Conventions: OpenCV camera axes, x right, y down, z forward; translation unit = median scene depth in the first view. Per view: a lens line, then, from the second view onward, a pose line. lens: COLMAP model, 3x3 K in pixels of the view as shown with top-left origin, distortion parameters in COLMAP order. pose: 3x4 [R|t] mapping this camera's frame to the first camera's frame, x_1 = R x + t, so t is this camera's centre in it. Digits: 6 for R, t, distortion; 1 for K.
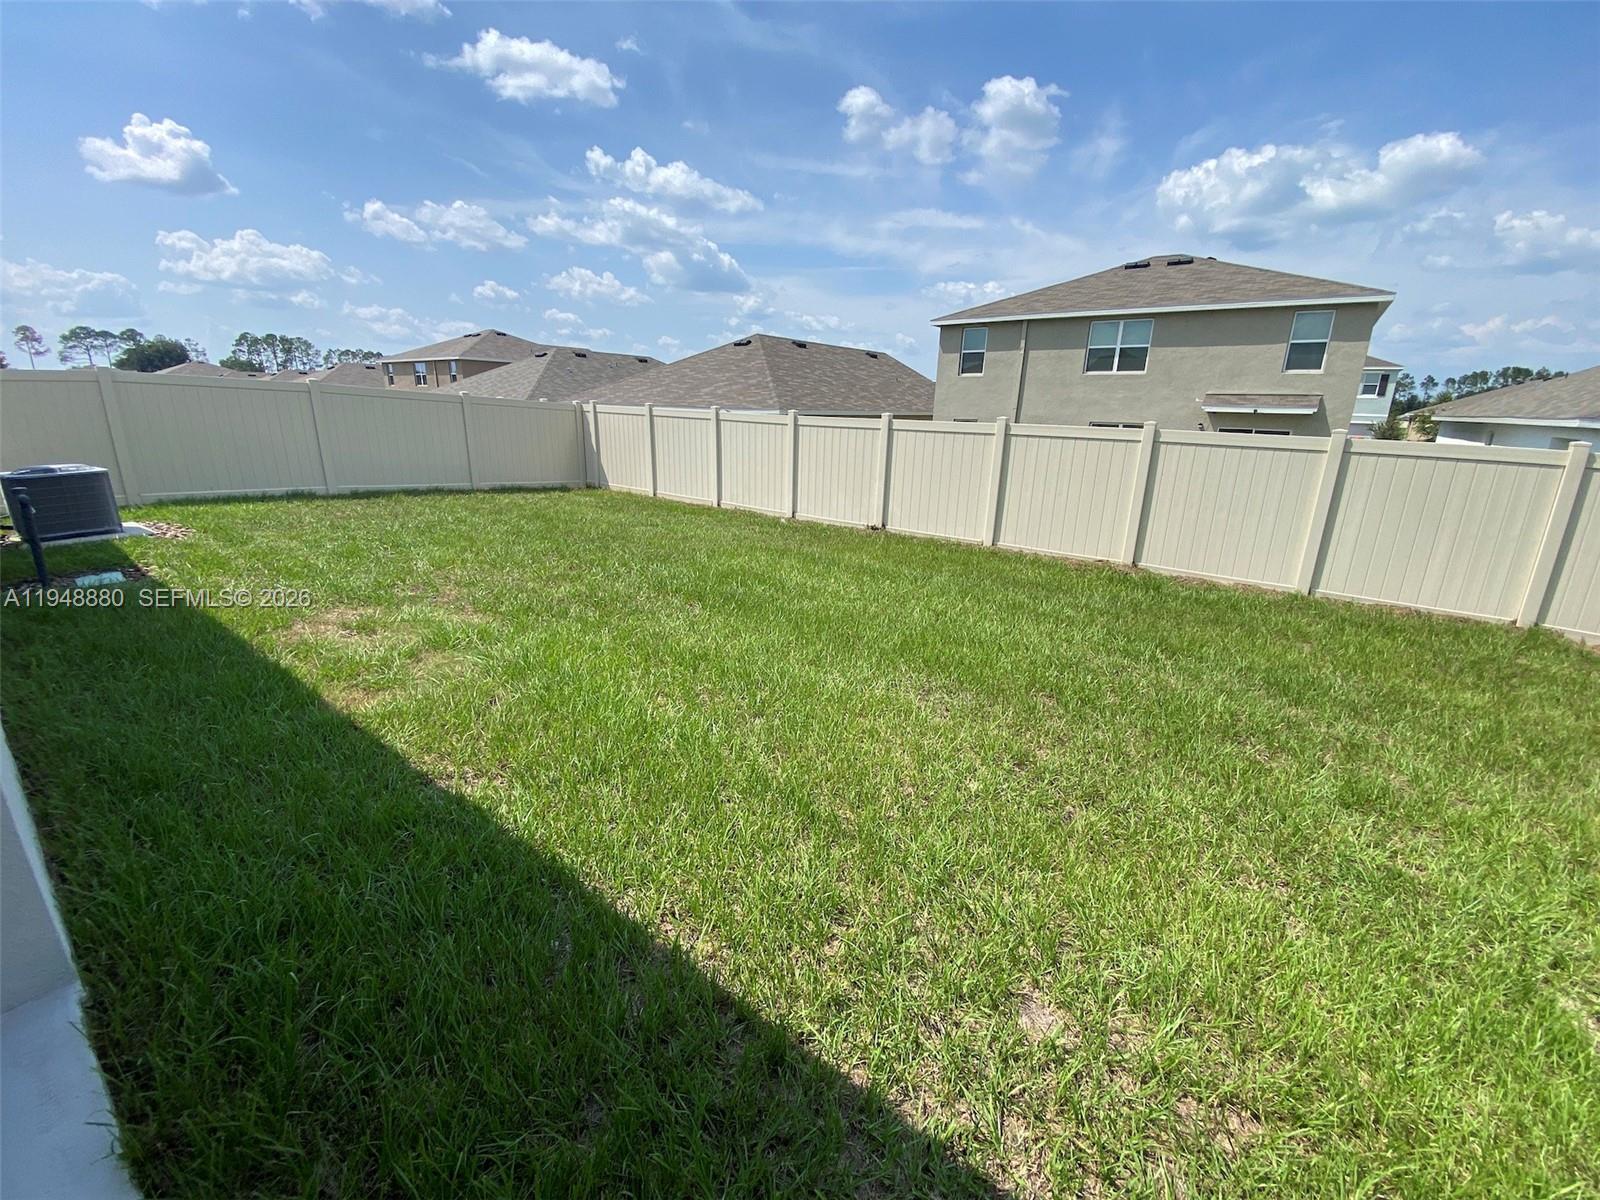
lens RADIAL K [[657.0, 0, 794.1], [0, 657.0, 603.6], [0, 0, 1]] dist [-0.000707, -0.006518]
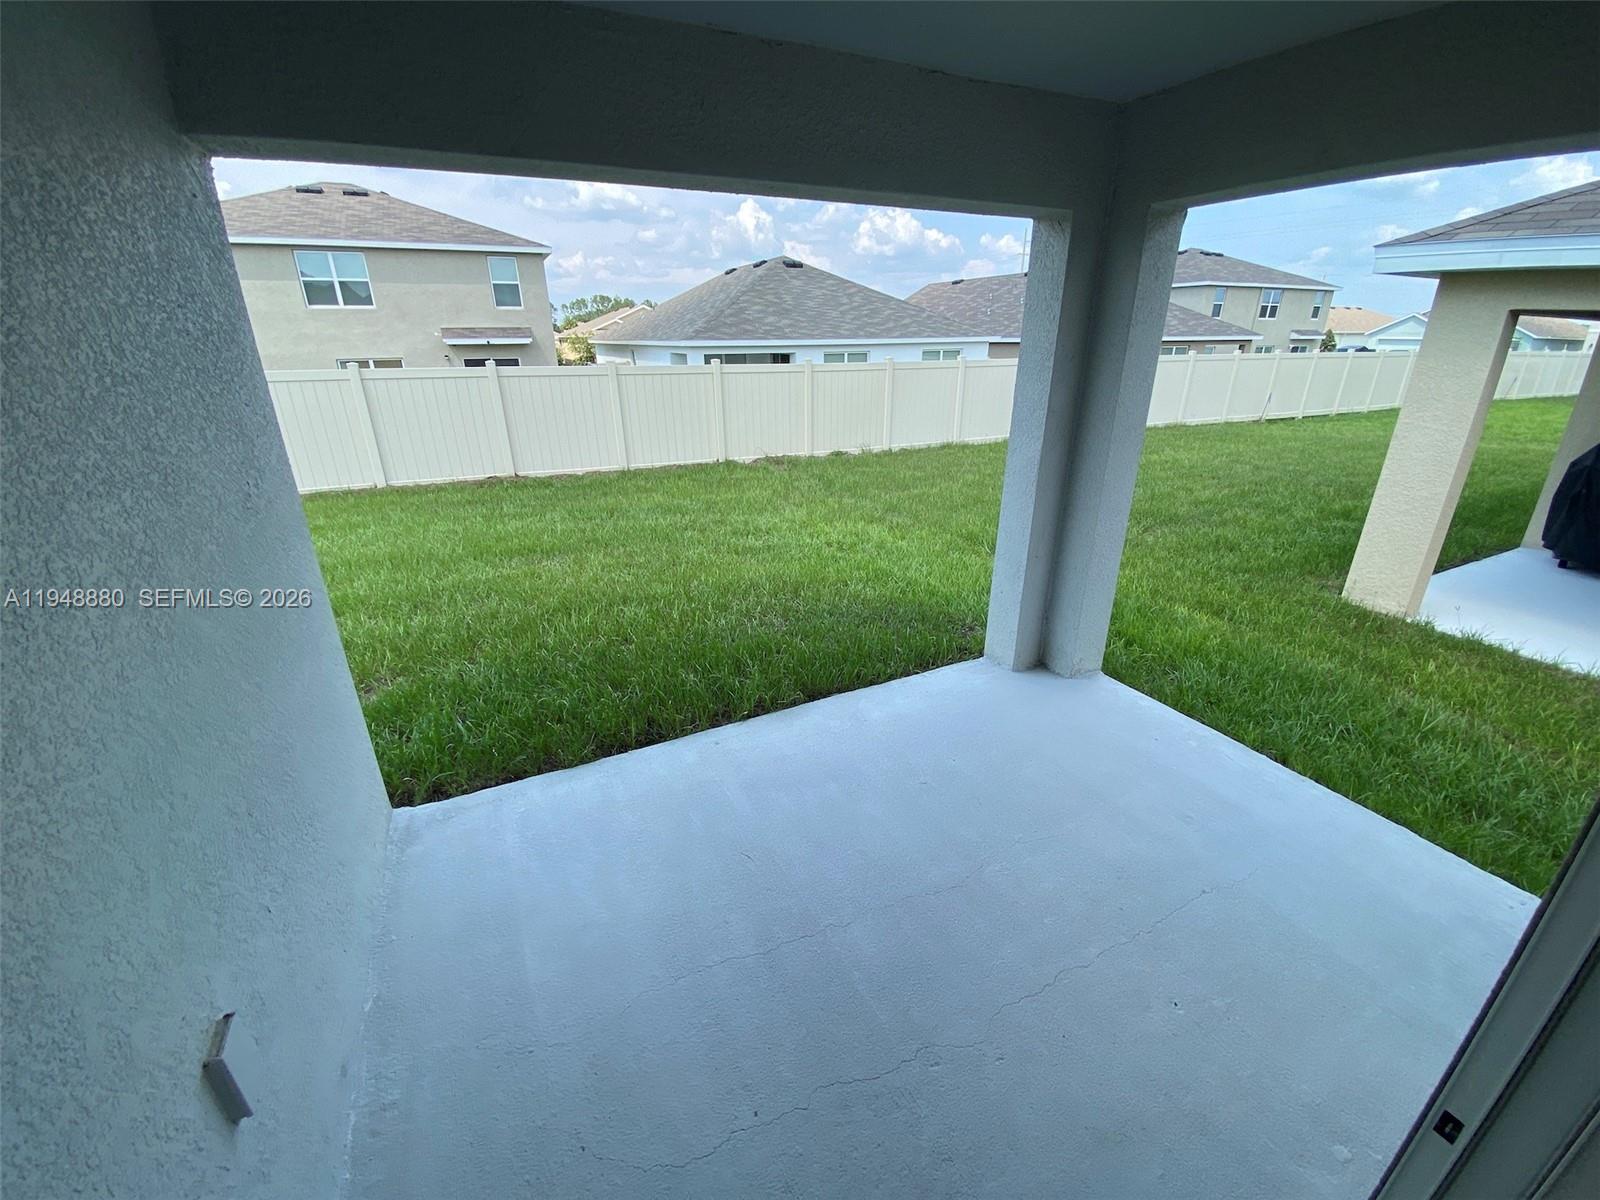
lens RADIAL K [[646.5, 0, 797.4], [0, 646.5, 598.0], [0, 0, 1]] dist [-0.000152, -0.000478]
pose [[0.474526, -0.355664, 0.805188, -0.135422], [0.274765, 0.928879, 0.248371, -0.000120], [-0.836259, 0.103379, 0.538501, -0.052588]]
